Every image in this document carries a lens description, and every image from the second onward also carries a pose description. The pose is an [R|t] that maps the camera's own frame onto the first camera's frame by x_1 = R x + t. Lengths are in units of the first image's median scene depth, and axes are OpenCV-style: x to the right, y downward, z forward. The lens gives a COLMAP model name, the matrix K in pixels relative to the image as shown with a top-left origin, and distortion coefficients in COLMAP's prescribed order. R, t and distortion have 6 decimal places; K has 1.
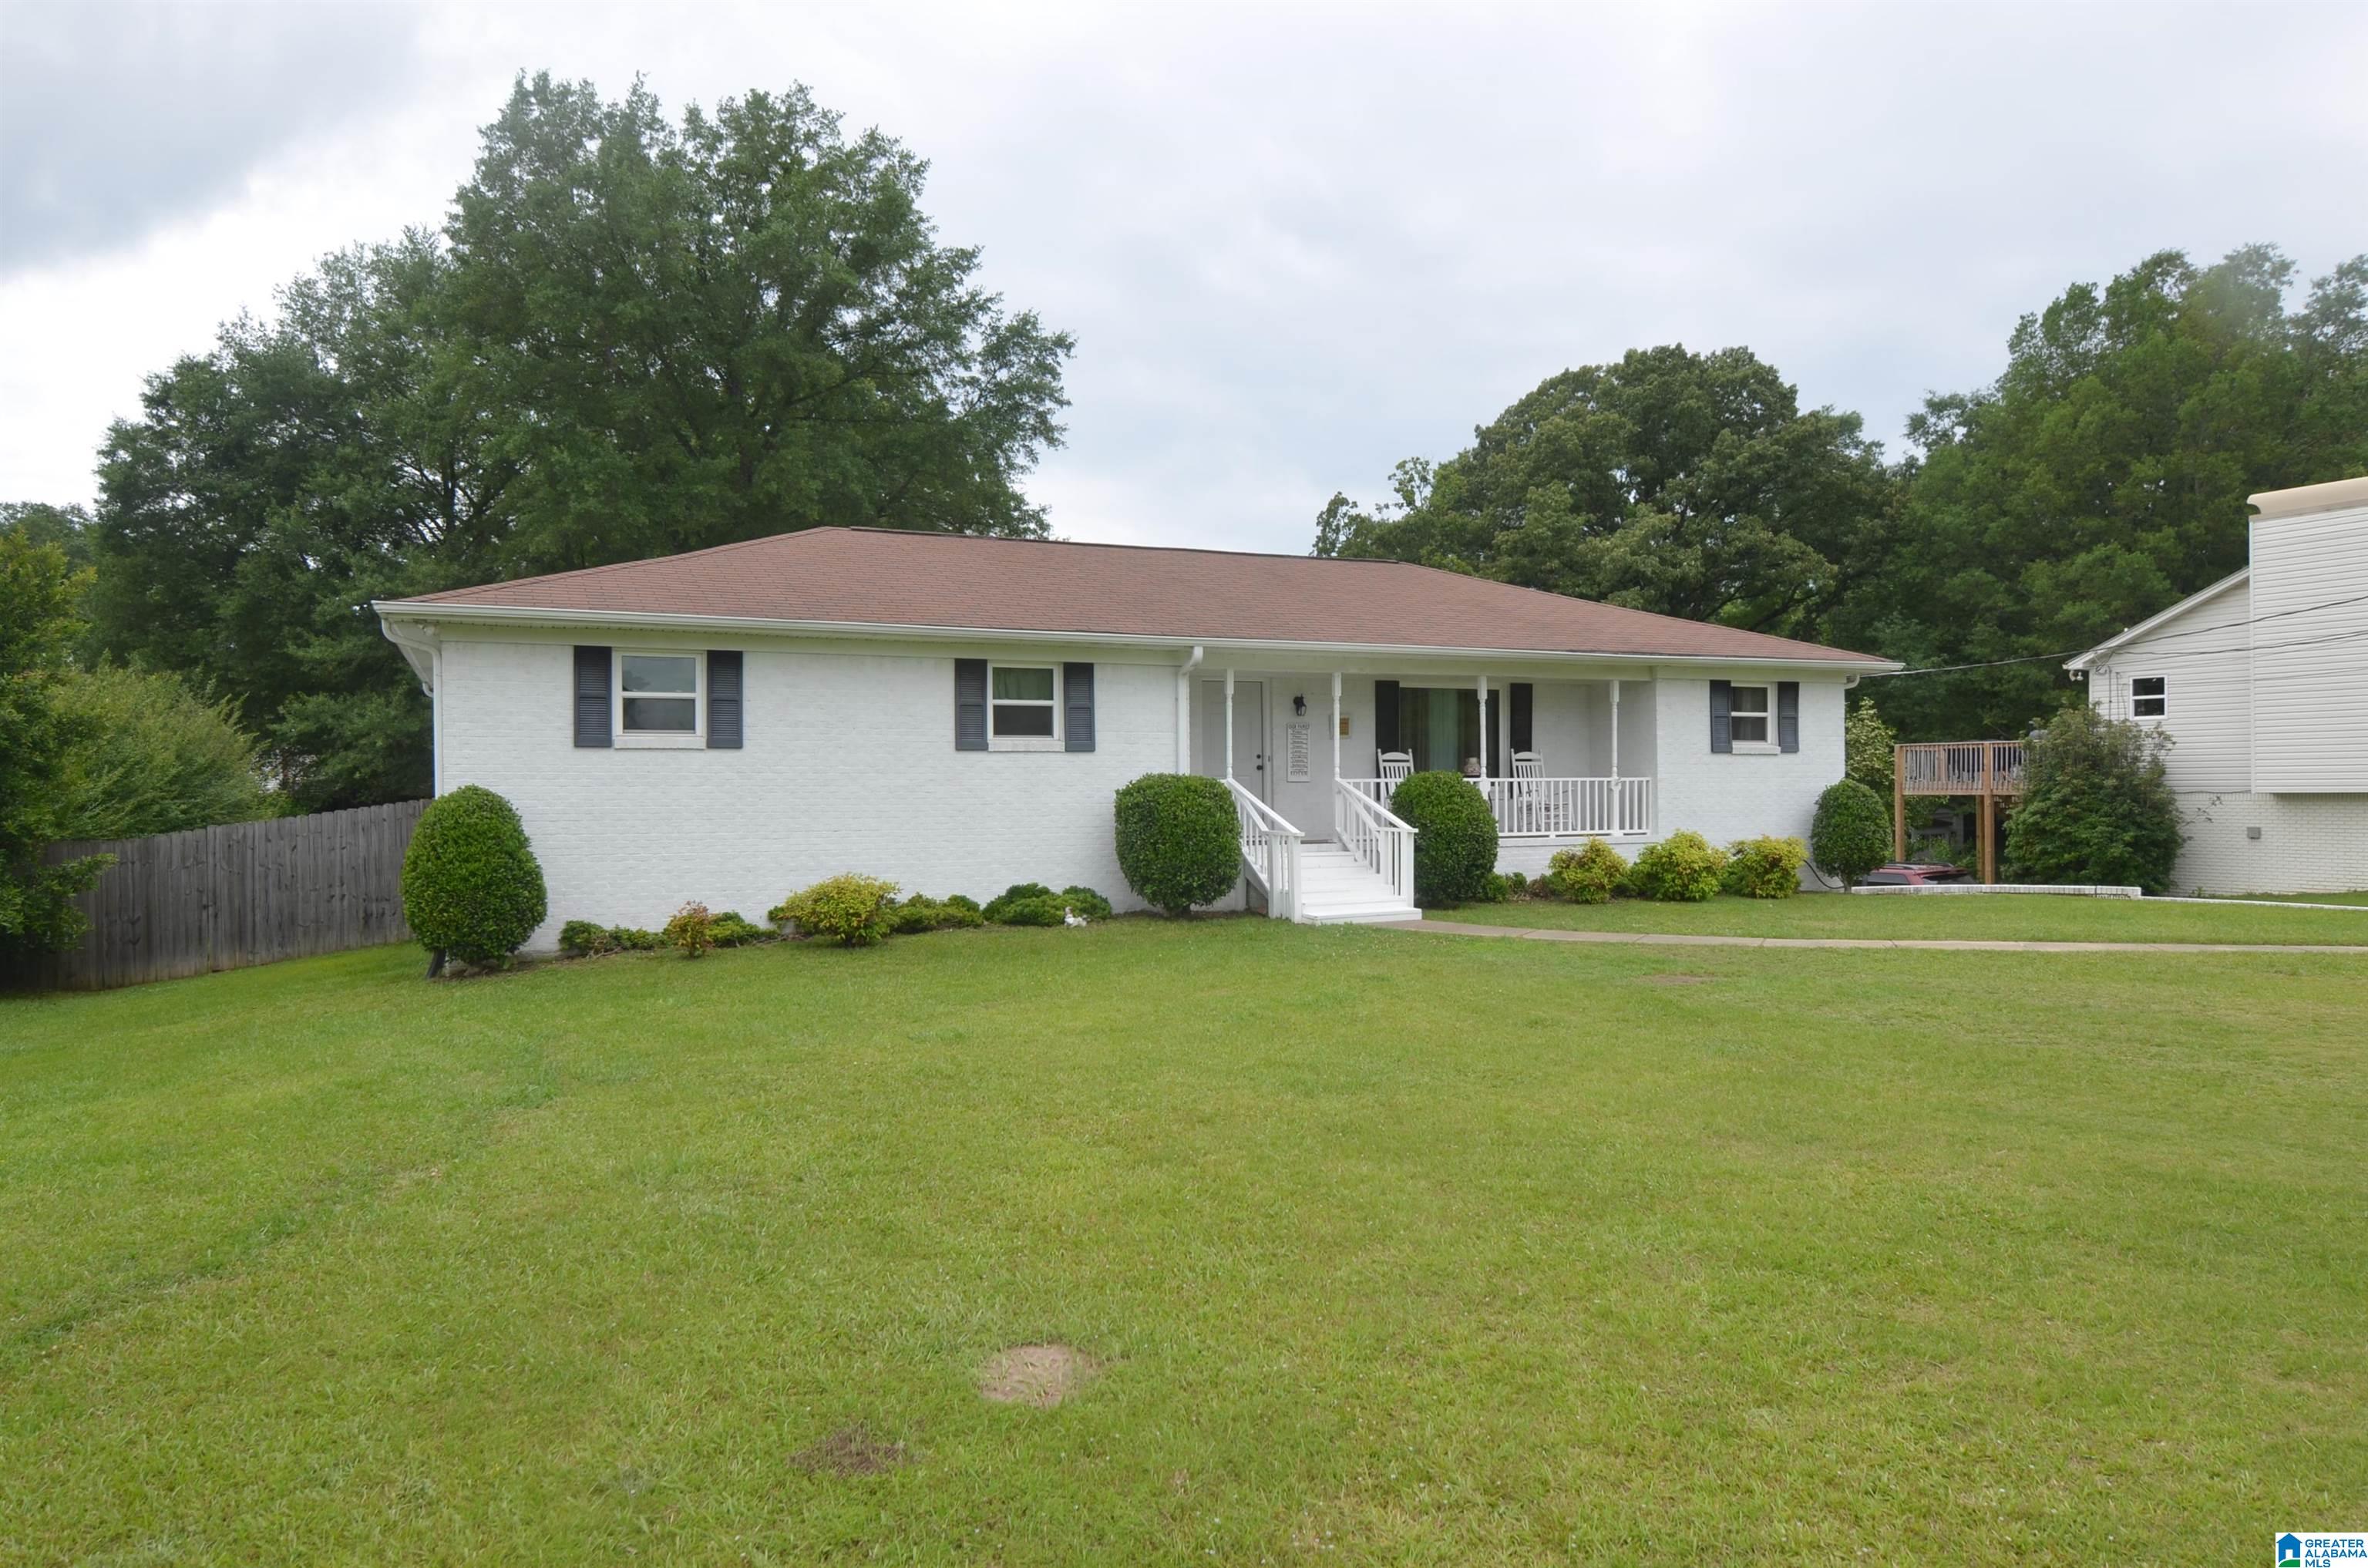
lens RADIAL K [[1519.9, 0, 1198.7], [0, 1519.9, 783.4], [0, 0, 1]] dist [-0.034385, -0.000529]
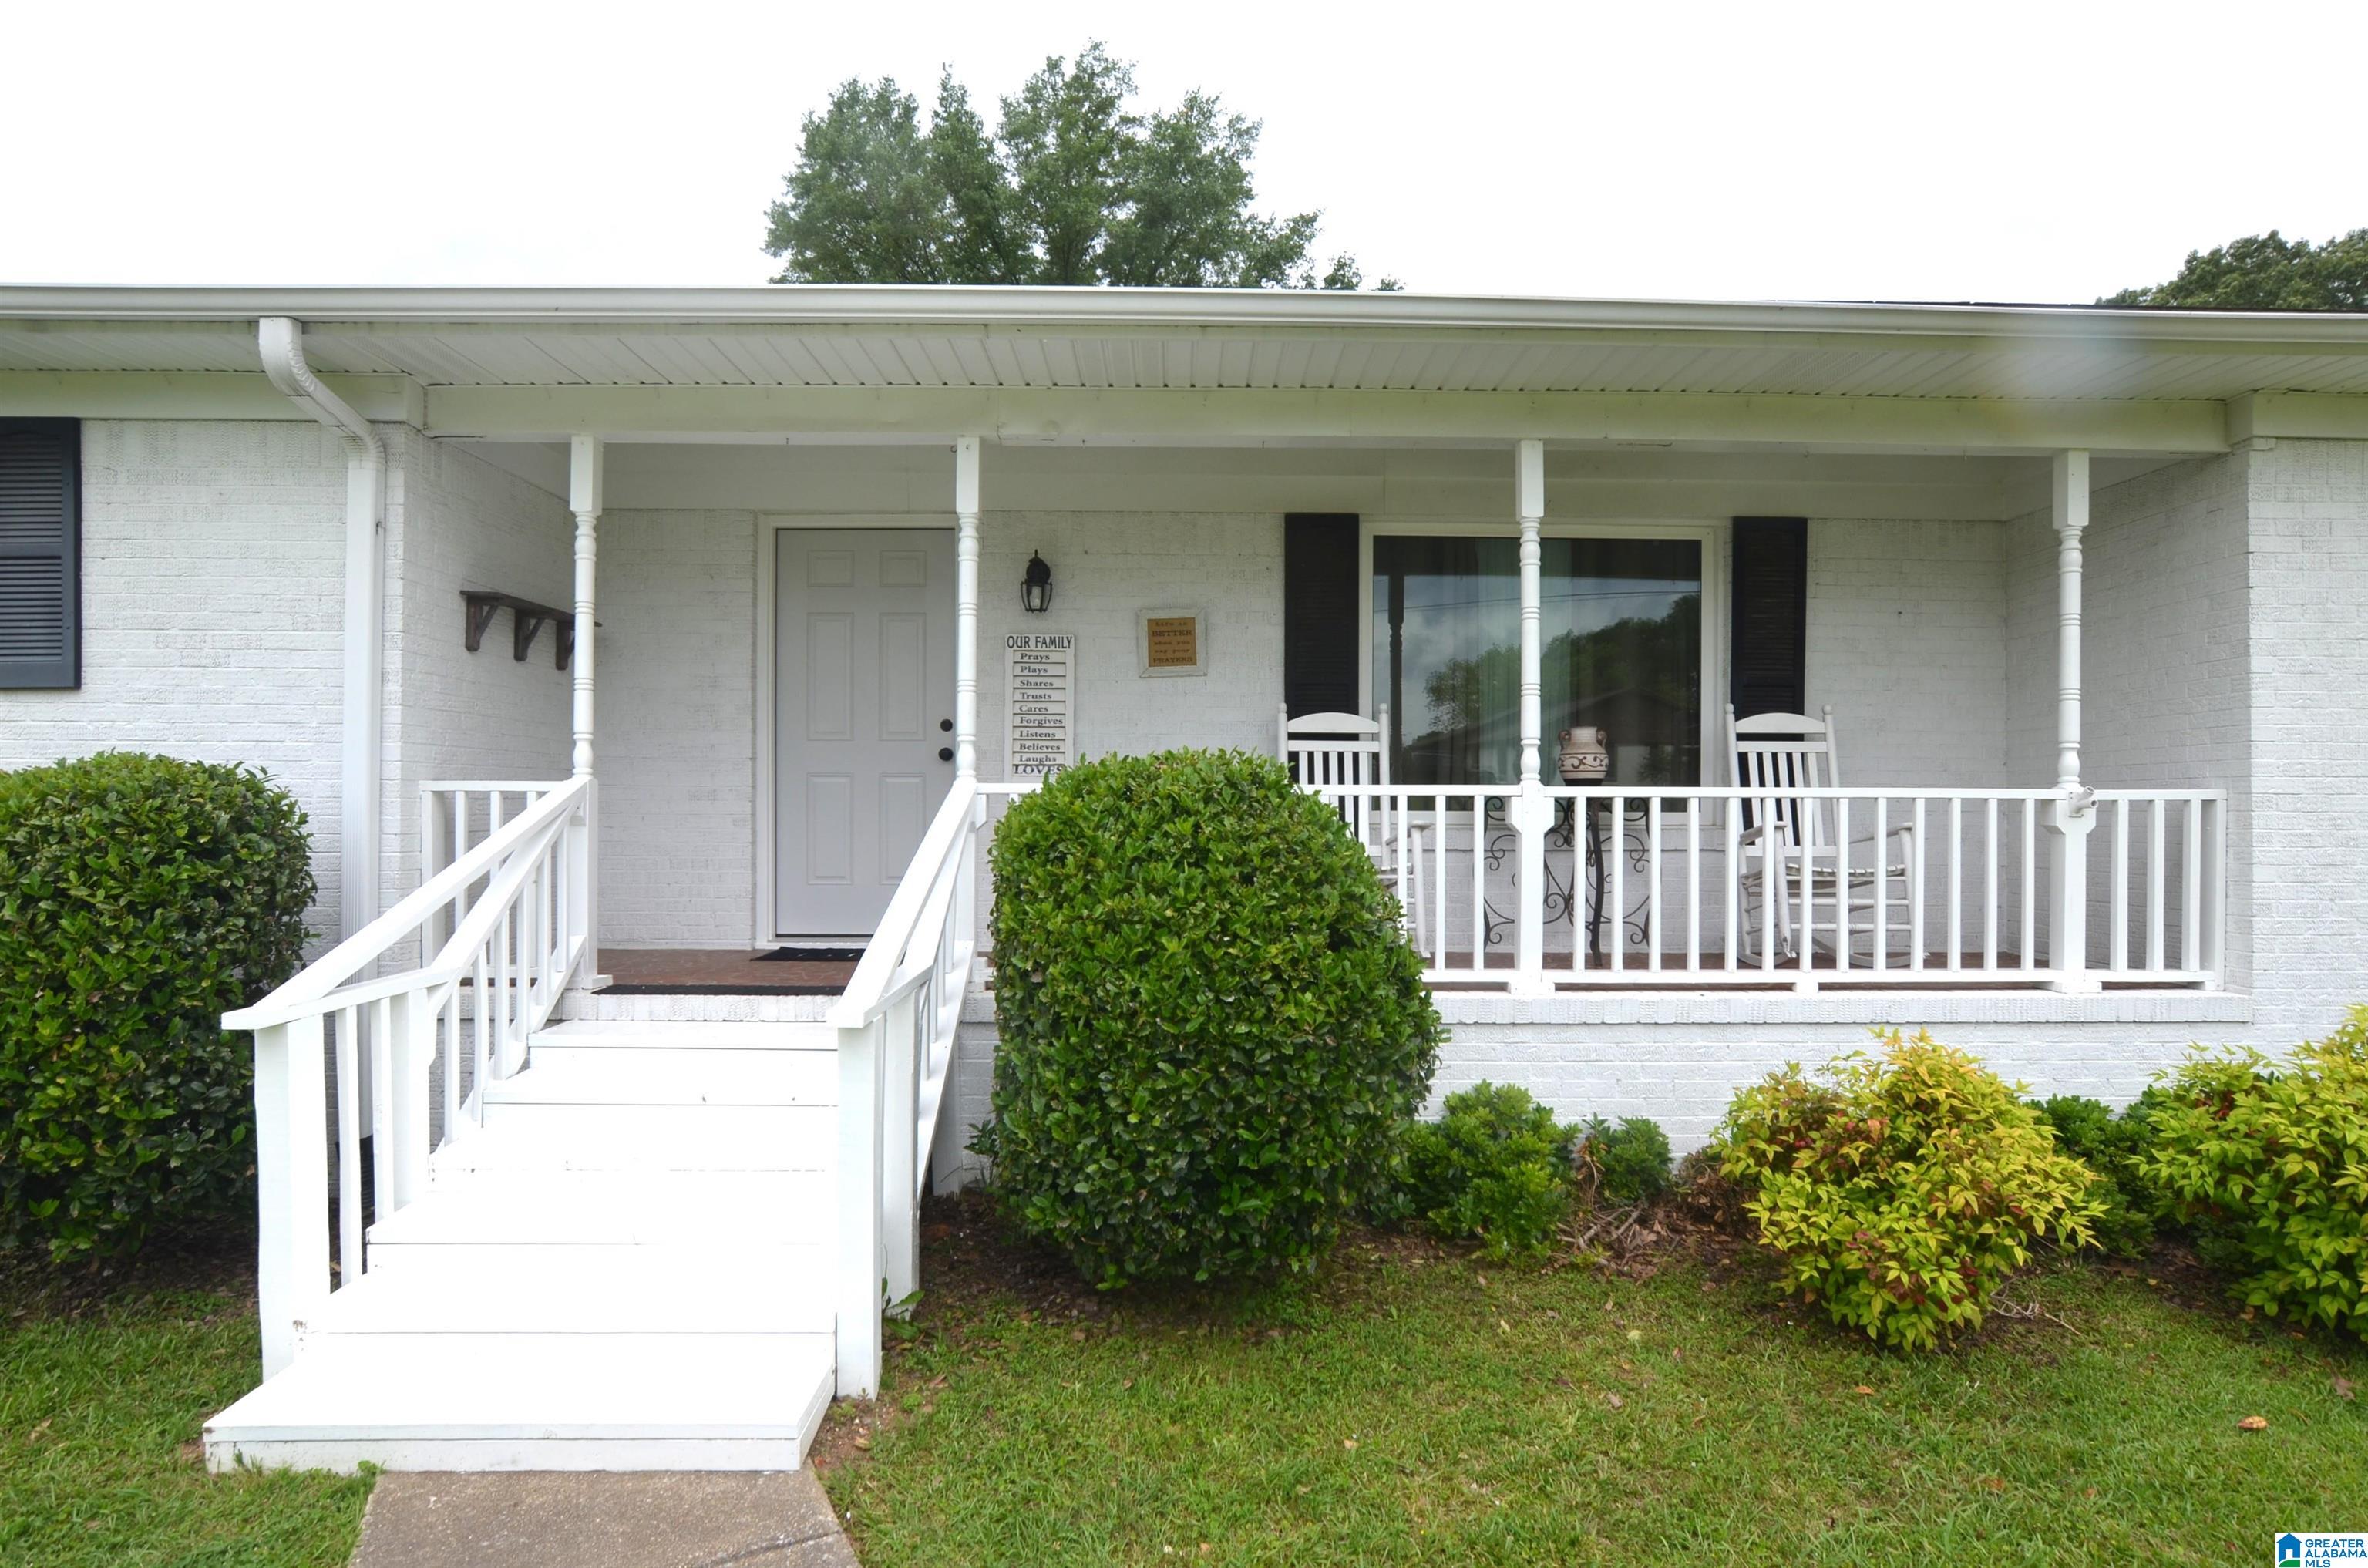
lens RADIAL K [[1273.2, 0, 1179.5], [0, 1273.2, 785.8], [0, 0, 1]] dist [-0.023844, 0.004105]
pose [[0.918576, 0.006106, -0.395198, 0.203442], [-0.010142, 0.999916, -0.008123, -0.000619], [0.395115, 0.011469, 0.918560, 0.678269]]
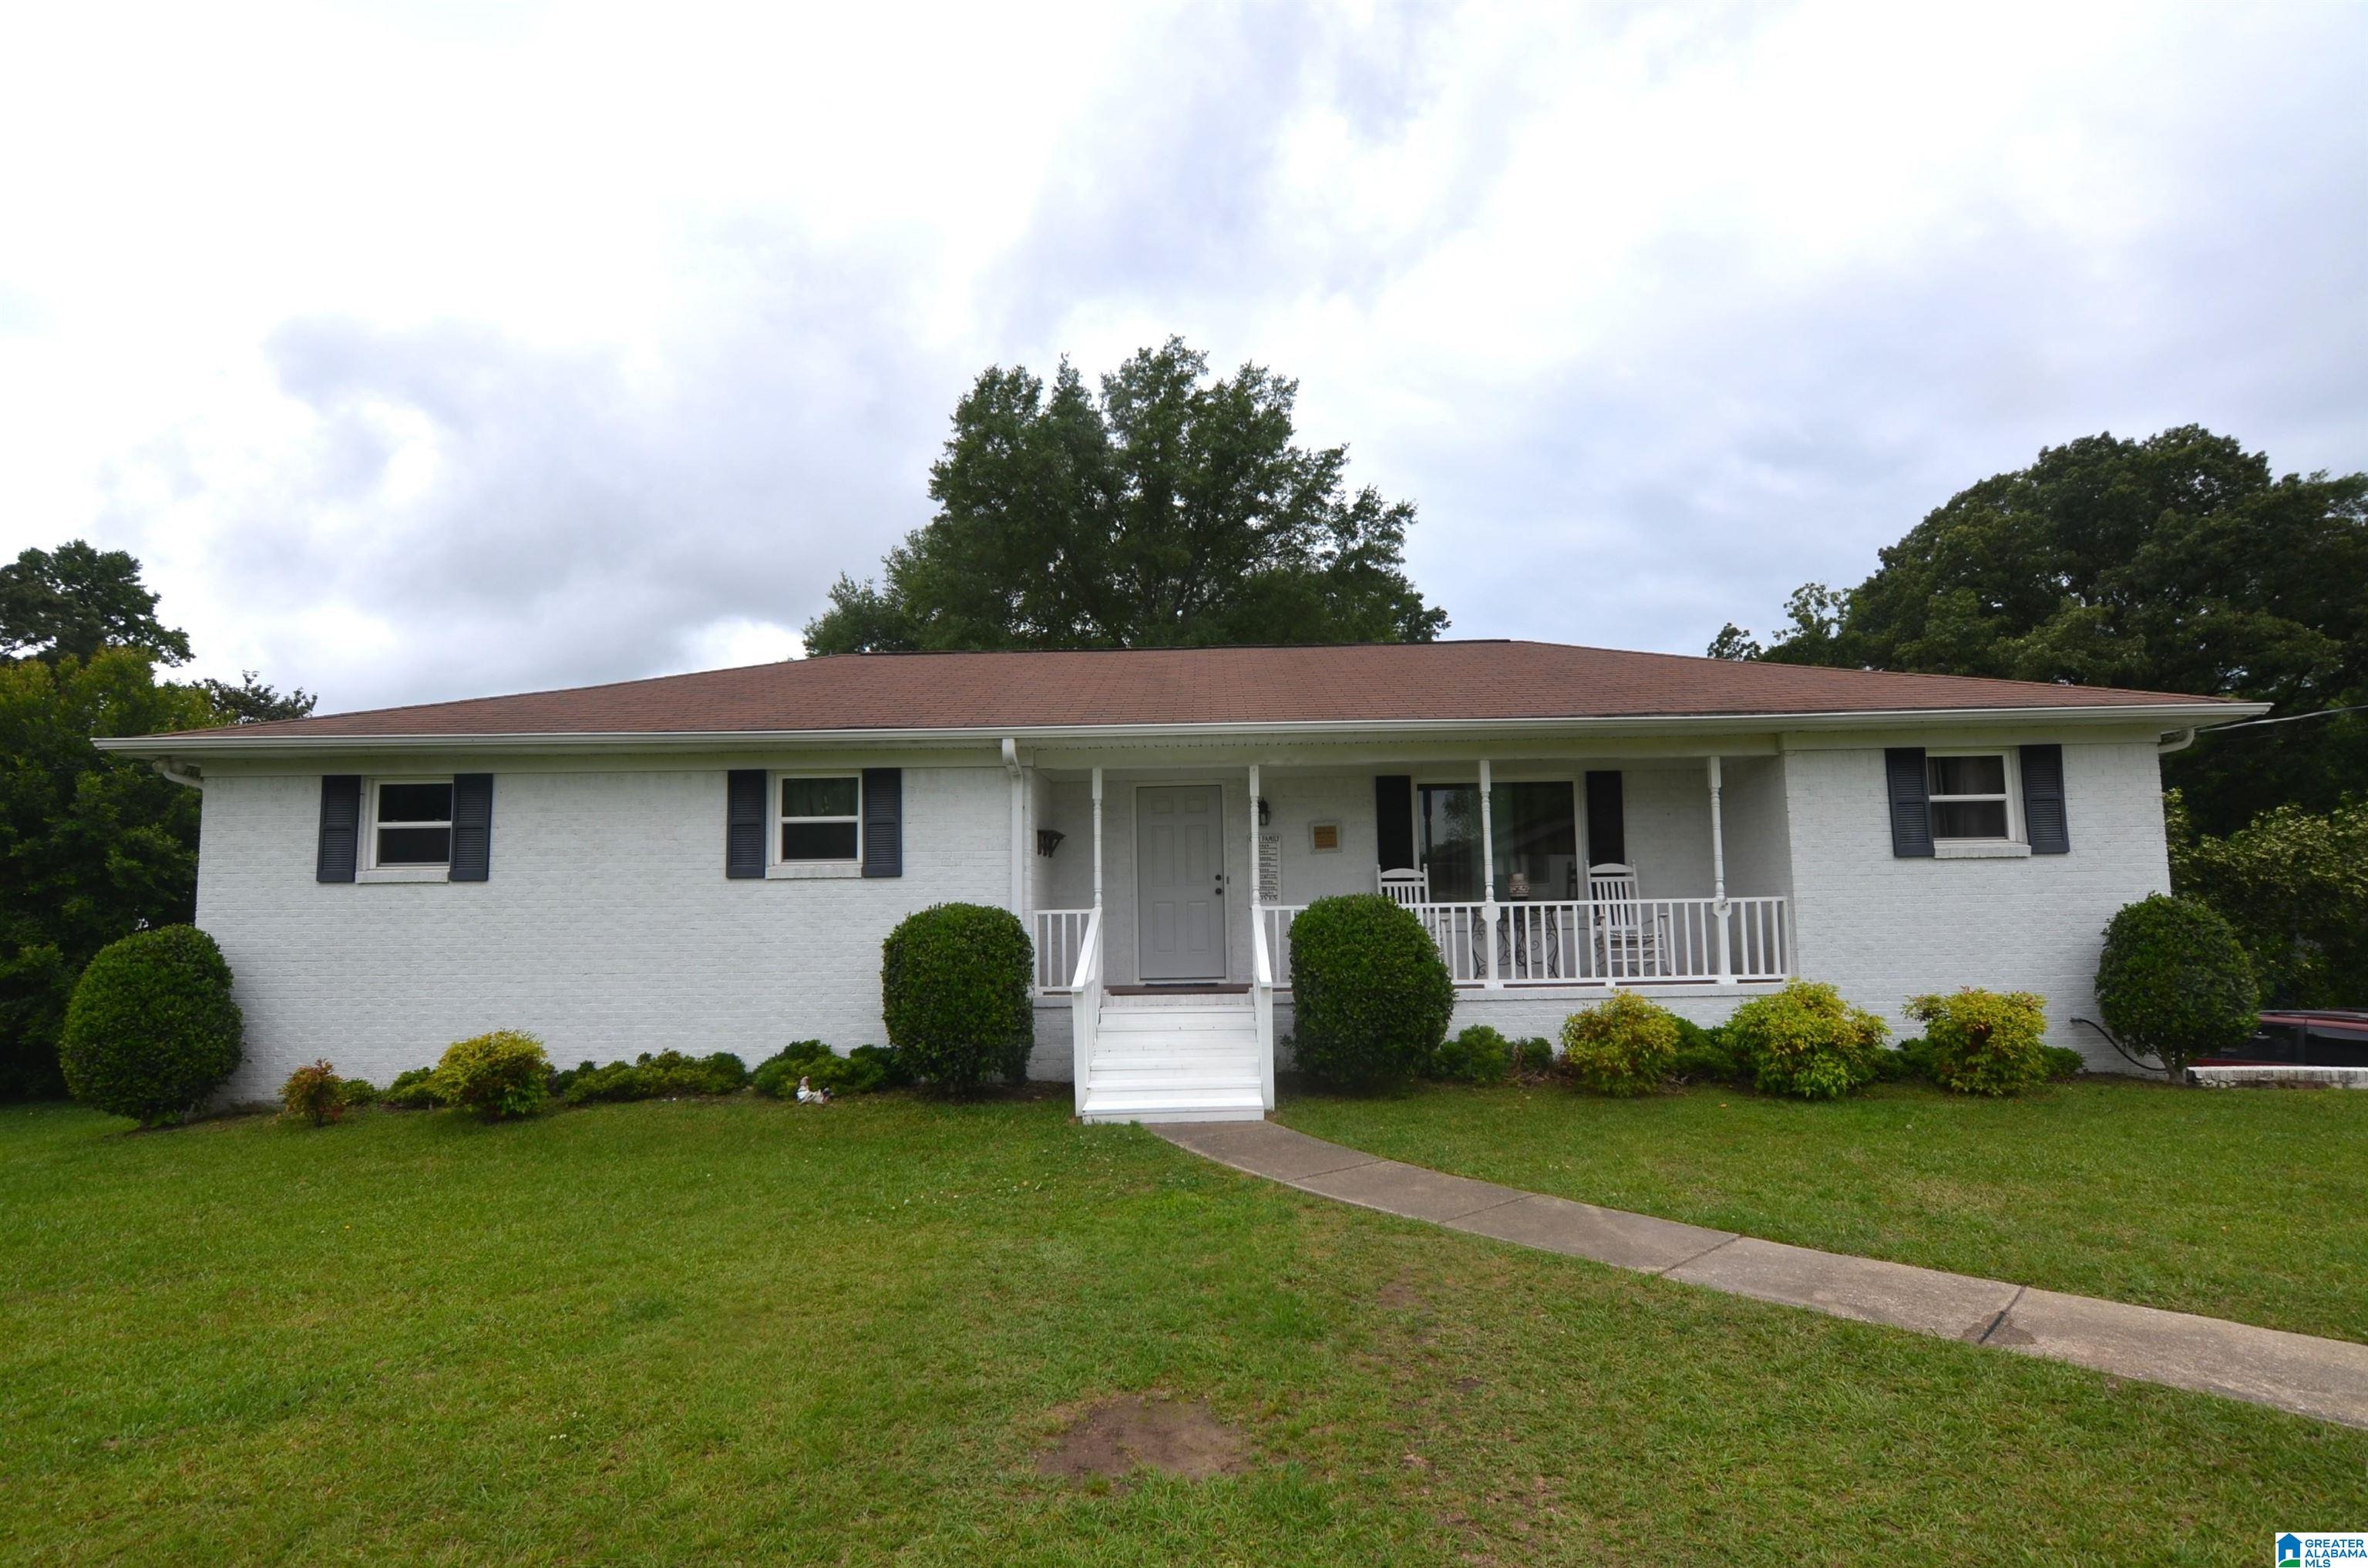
lens RADIAL K [[1148.3, 0, 1186.2], [0, 1148.3, 789.8], [0, 0, 1]] dist [-0.032422, 0.010962]
pose [[0.905487, -0.051085, -0.421289, 0.262842], [0.011112, 0.995242, -0.096797, -0.005002], [0.424230, 0.082967, 0.901746, 0.408405]]
